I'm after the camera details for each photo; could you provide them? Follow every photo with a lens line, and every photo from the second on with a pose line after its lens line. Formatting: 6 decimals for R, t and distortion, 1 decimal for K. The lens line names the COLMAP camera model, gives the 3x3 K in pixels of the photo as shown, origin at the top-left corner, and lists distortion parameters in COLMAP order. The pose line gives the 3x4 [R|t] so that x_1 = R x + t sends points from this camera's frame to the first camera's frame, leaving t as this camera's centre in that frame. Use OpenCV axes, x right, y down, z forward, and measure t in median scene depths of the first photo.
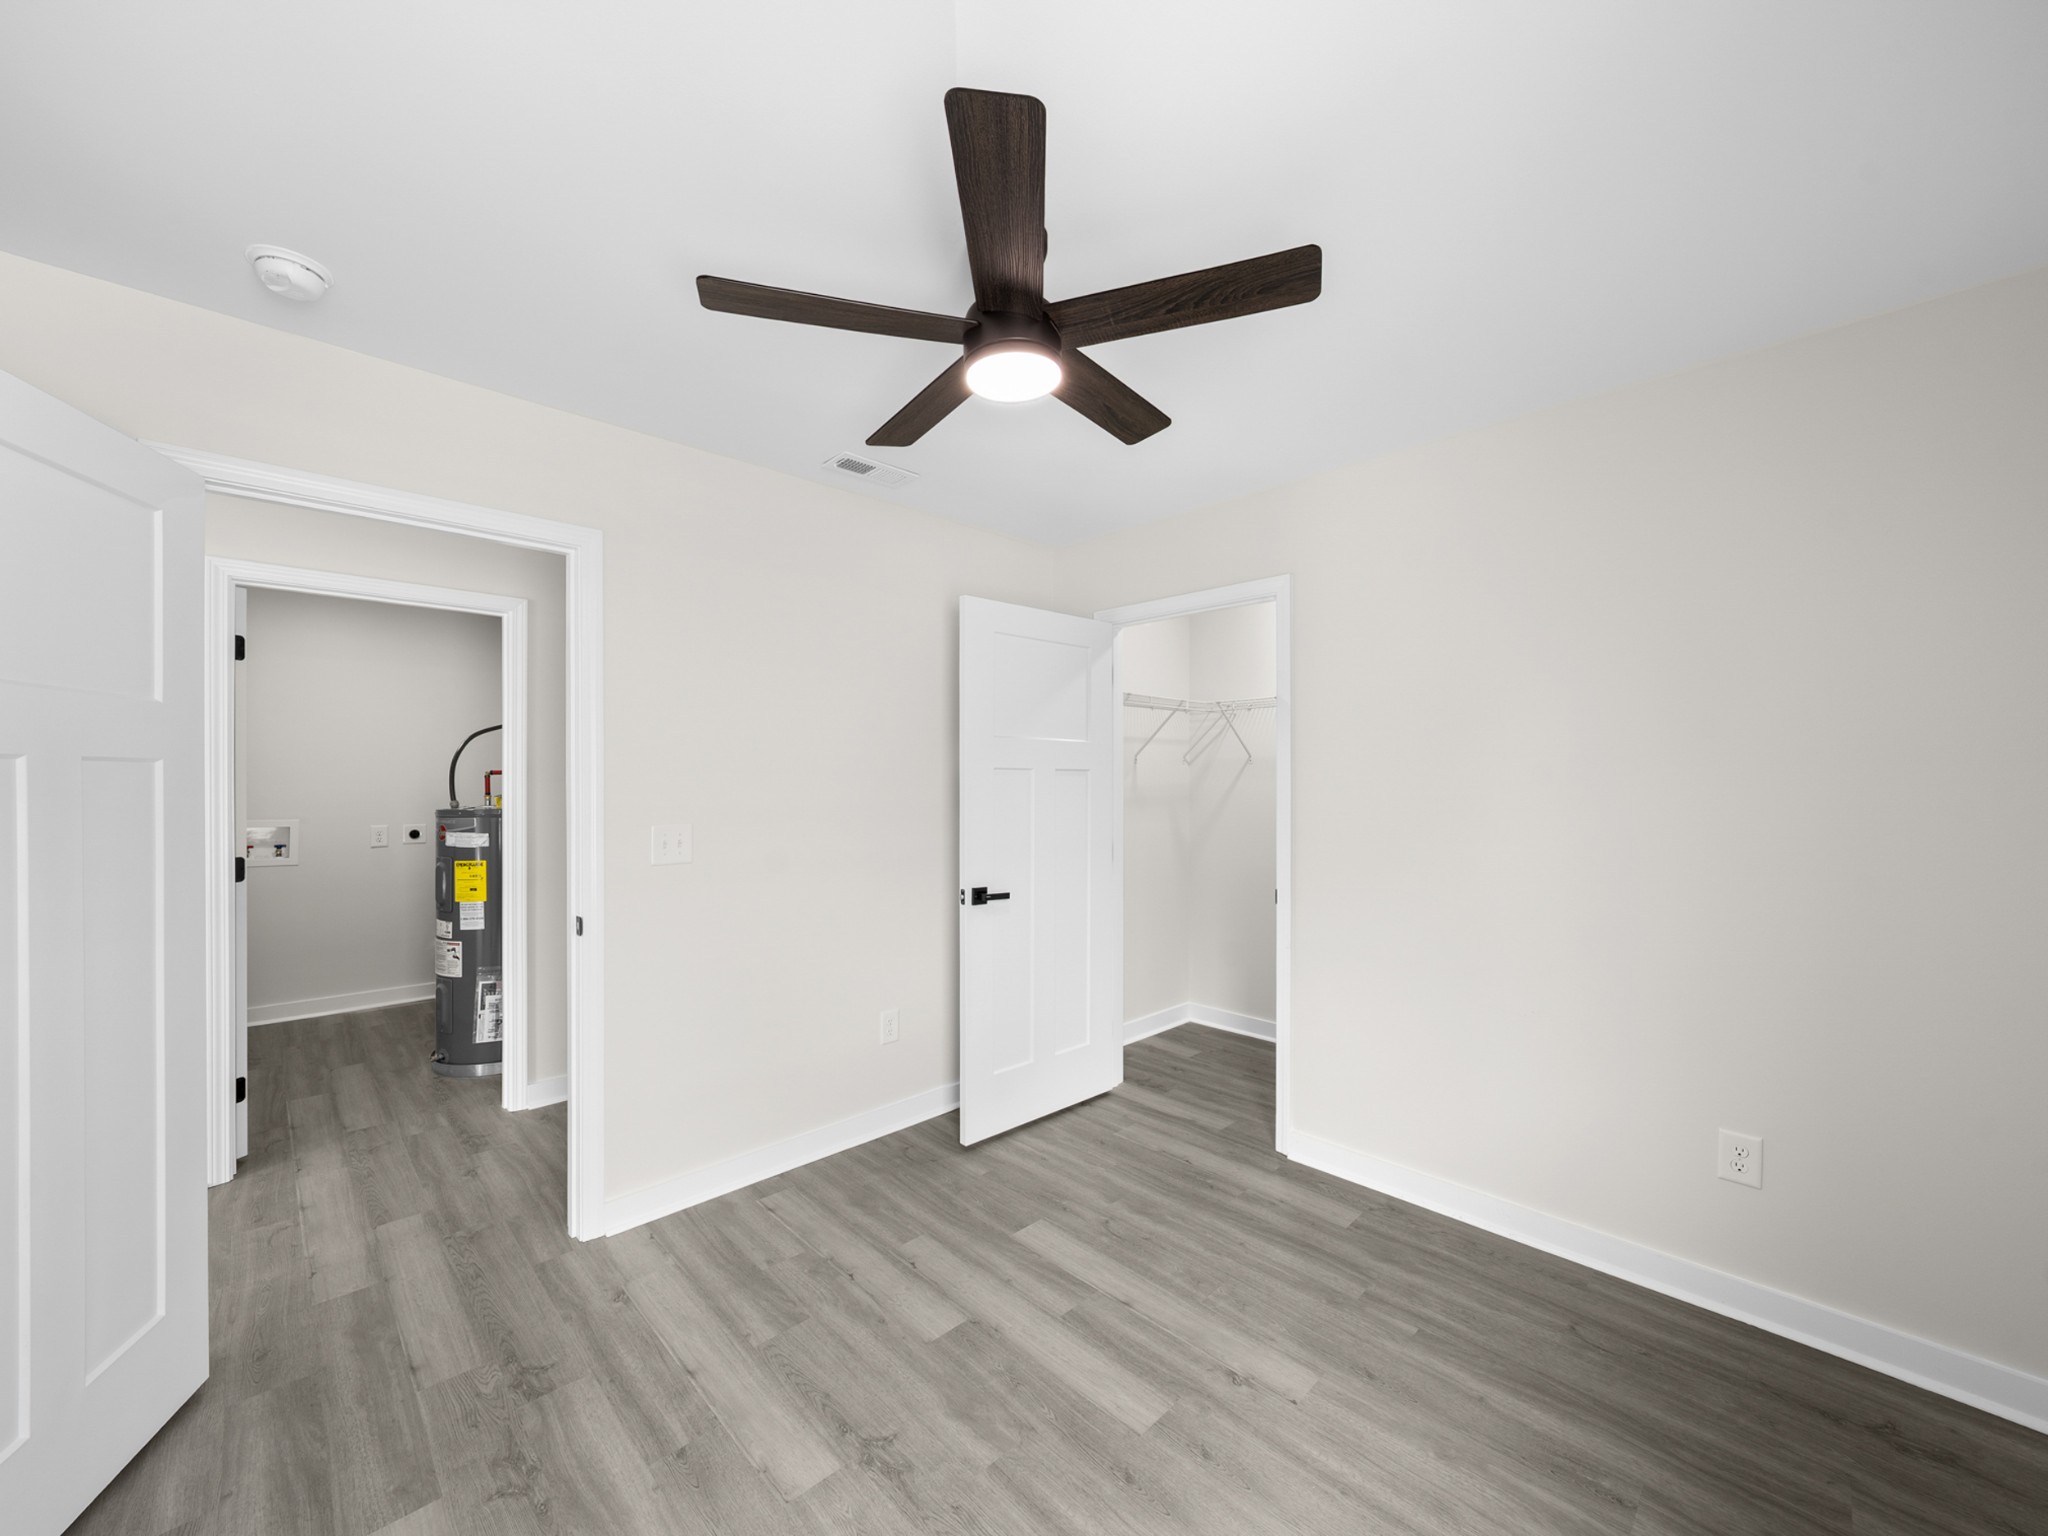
lens RADIAL K [[815.3, 0, 1028.3], [0, 815.3, 758.3], [0, 0, 1]] dist [-0.010822, 0.001684]
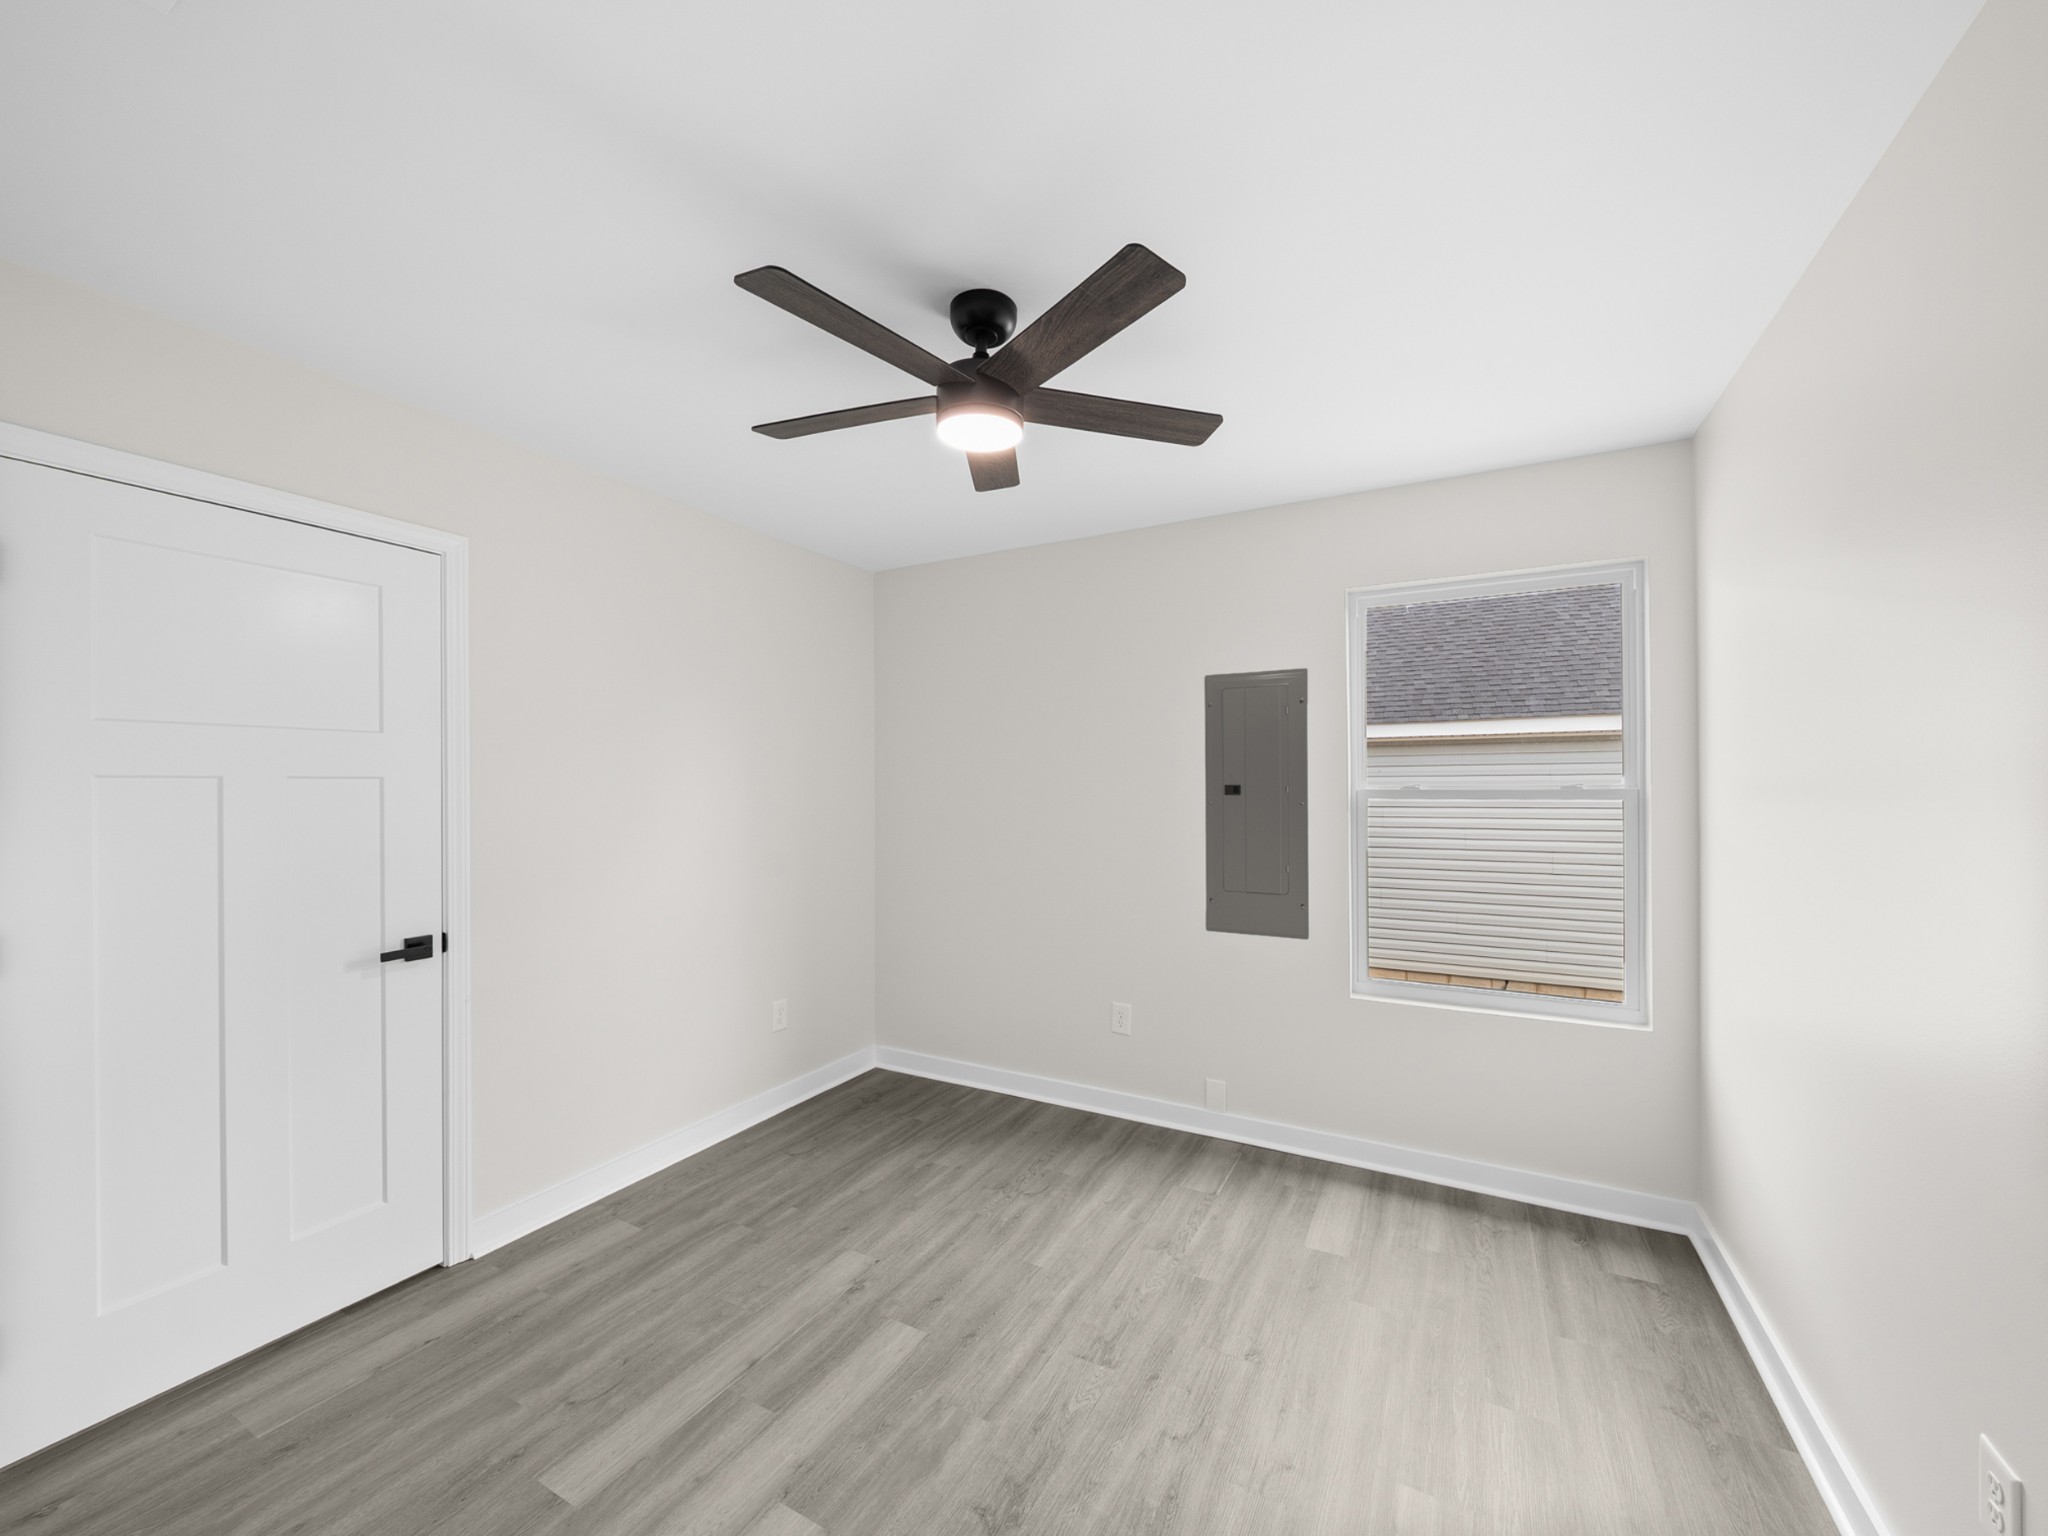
lens RADIAL K [[815.3, 0, 1023.5], [0, 815.3, 760.3], [0, 0, 1]] dist [-0.010822, 0.001684]
pose [[-0.307882, 0.029012, 0.950982, -0.902338], [-0.019185, 0.999142, -0.036692, 0.015774], [-0.951231, -0.029542, -0.307061, 1.048944]]
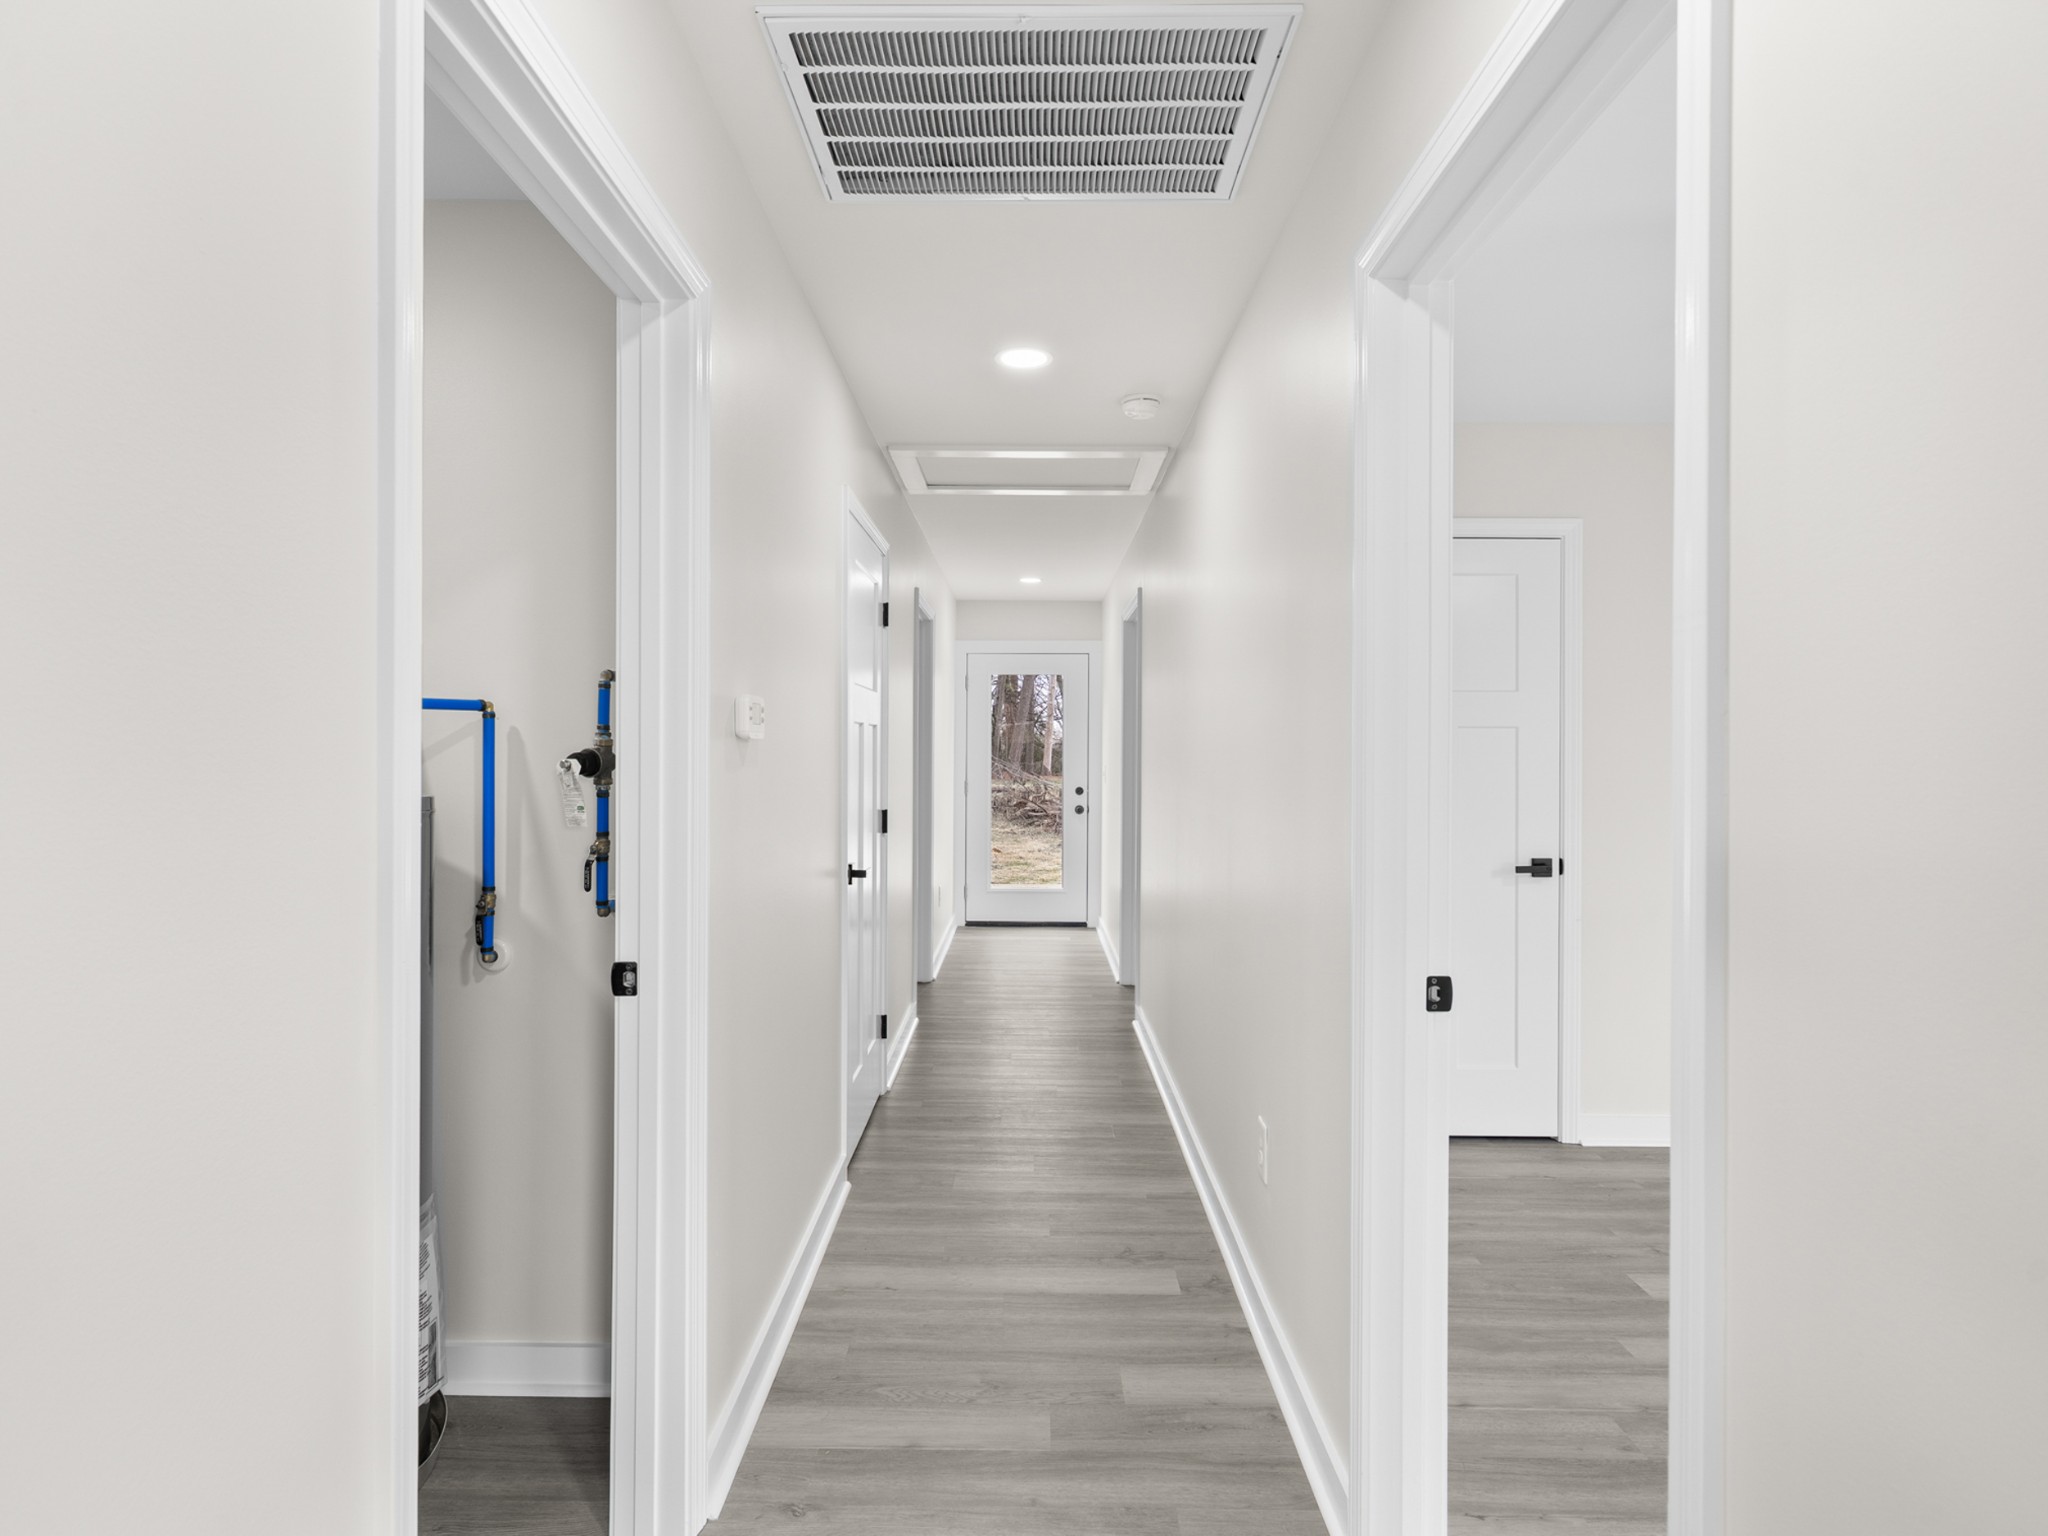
lens RADIAL K [[1128.5, 0, 1016.2], [0, 1128.5, 770.0], [0, 0, 1]] dist [0.011034, -0.003898]
pose [[0.681145, -0.001879, 0.732146, -1.539148], [-0.031943, 0.998968, 0.032281, 0.051159], [-0.731451, -0.045374, 0.680382, 0.860715]]
